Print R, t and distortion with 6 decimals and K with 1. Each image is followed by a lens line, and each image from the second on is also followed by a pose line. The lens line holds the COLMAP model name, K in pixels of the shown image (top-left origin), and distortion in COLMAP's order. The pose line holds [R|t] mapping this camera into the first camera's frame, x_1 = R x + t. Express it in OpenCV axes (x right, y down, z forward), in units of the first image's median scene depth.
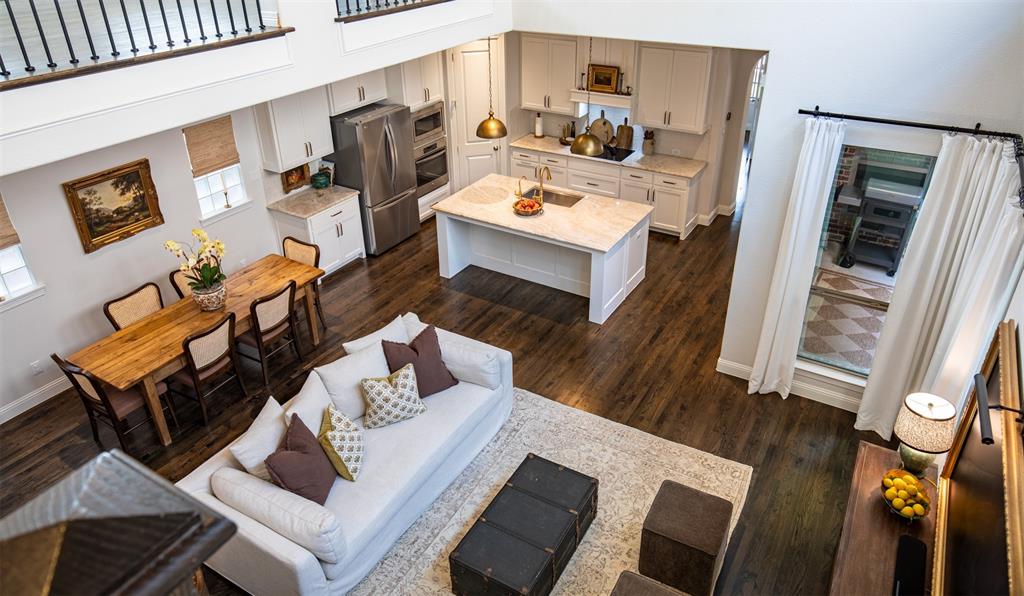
lens RADIAL K [[673.7, 0, 515.1], [0, 673.7, 261.5], [0, 0, 1]] dist [-0.006285, 0.005942]
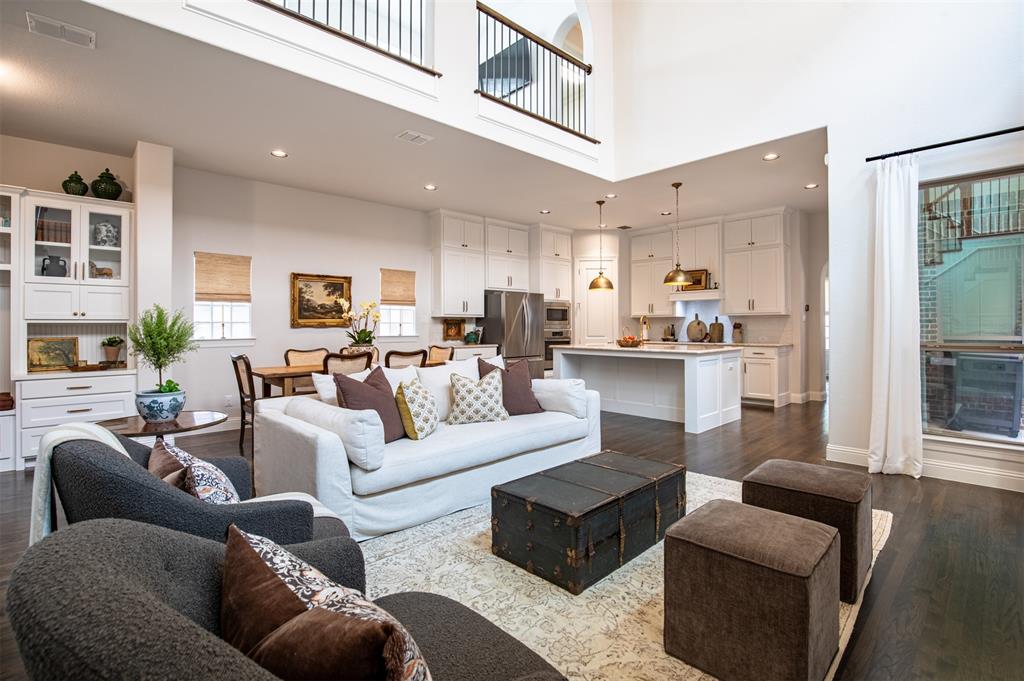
lens RADIAL K [[471.6, 0, 520.9], [0, 471.6, 327.1], [0, 0, 1]] dist [-0.035215, 0.004902]
pose [[0.966904, 0.008426, -0.255002, 0.053903], [-0.125357, 0.886191, -0.446039, 0.338430], [0.222222, 0.463244, 0.857918, 0.275802]]
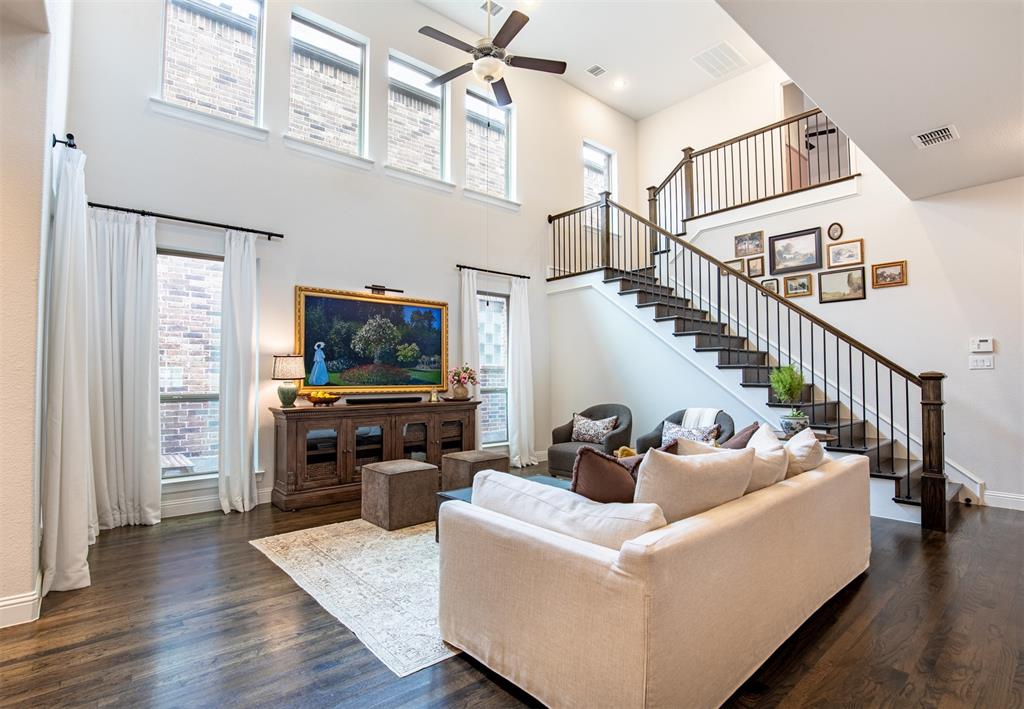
lens RADIAL K [[491.2, 0, 500.1], [0, 491.2, 363.0], [0, 0, 1]] dist [-0.030274, 0.001481]
pose [[-0.945407, 0.023637, 0.325034, -0.159657], [0.163968, 0.896433, 0.411732, -0.106448], [-0.281639, 0.442549, -0.851369, 1.127173]]
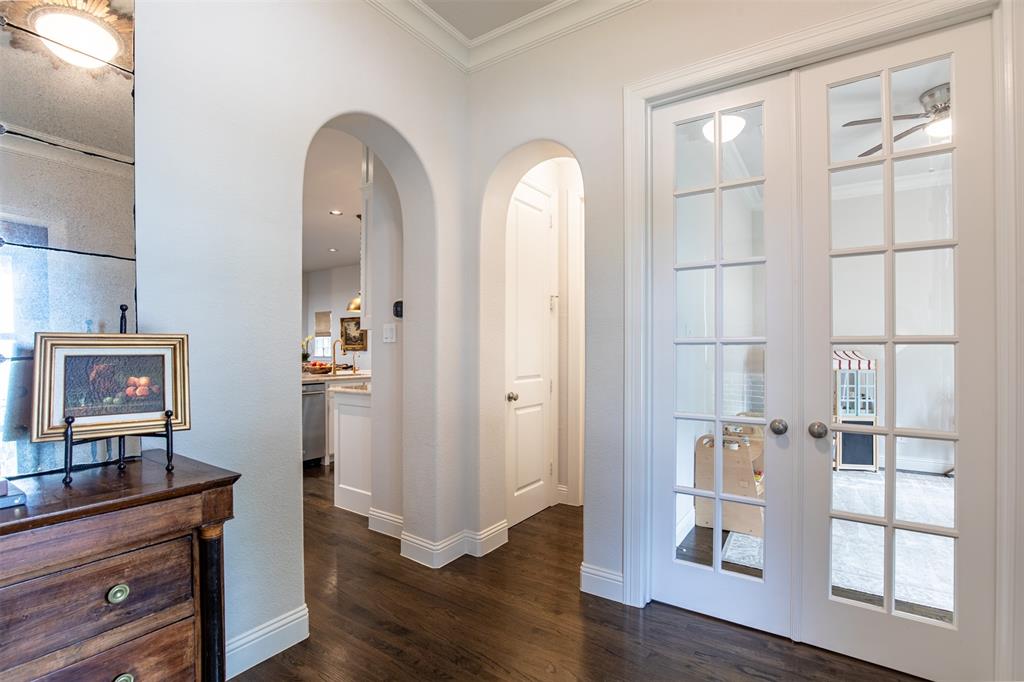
lens RADIAL K [[471.6, 0, 513.3], [0, 471.6, 345.9], [0, 0, 1]] dist [-0.035215, 0.004902]
pose [[-0.057658, 0.002387, -0.998334, 0.885974], [-0.463938, 0.885396, 0.028911, -0.327444], [0.883989, 0.464832, -0.049943, 1.519481]]
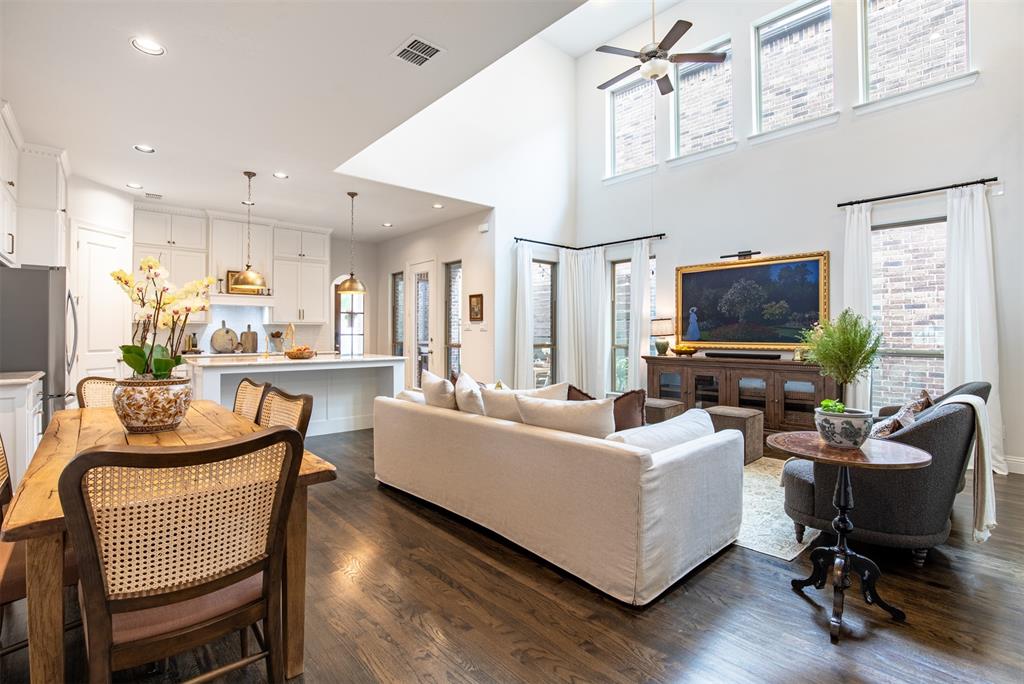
lens RADIAL K [[471.6, 0, 510.5], [0, 471.6, 333.5], [0, 0, 1]] dist [-0.035215, 0.004902]
pose [[0.293656, 0.013593, 0.955814, -0.665188], [0.441687, 0.884830, -0.148283, 0.162405], [-0.847749, 0.465715, 0.253832, 0.627905]]
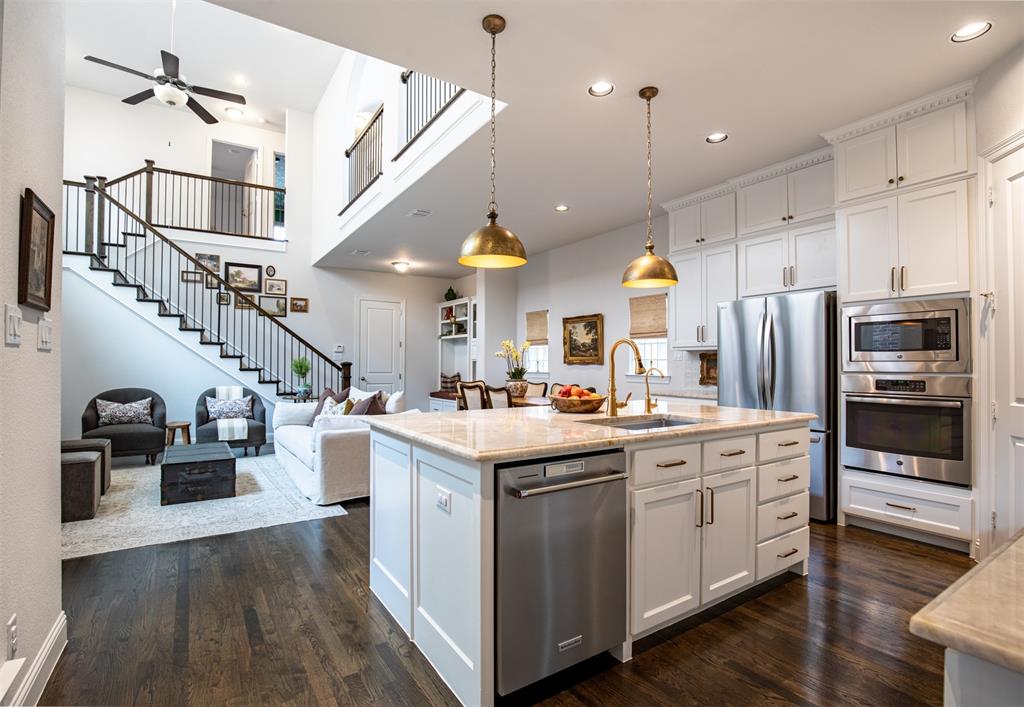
lens RADIAL K [[491.2, 0, 505.7], [0, 491.2, 357.1], [0, 0, 1]] dist [-0.030274, 0.001481]
pose [[-0.437574, -0.001413, -0.899181, 0.460518], [-0.416487, 0.886580, 0.201284, -0.194969], [0.796912, 0.462574, -0.388533, 1.277858]]
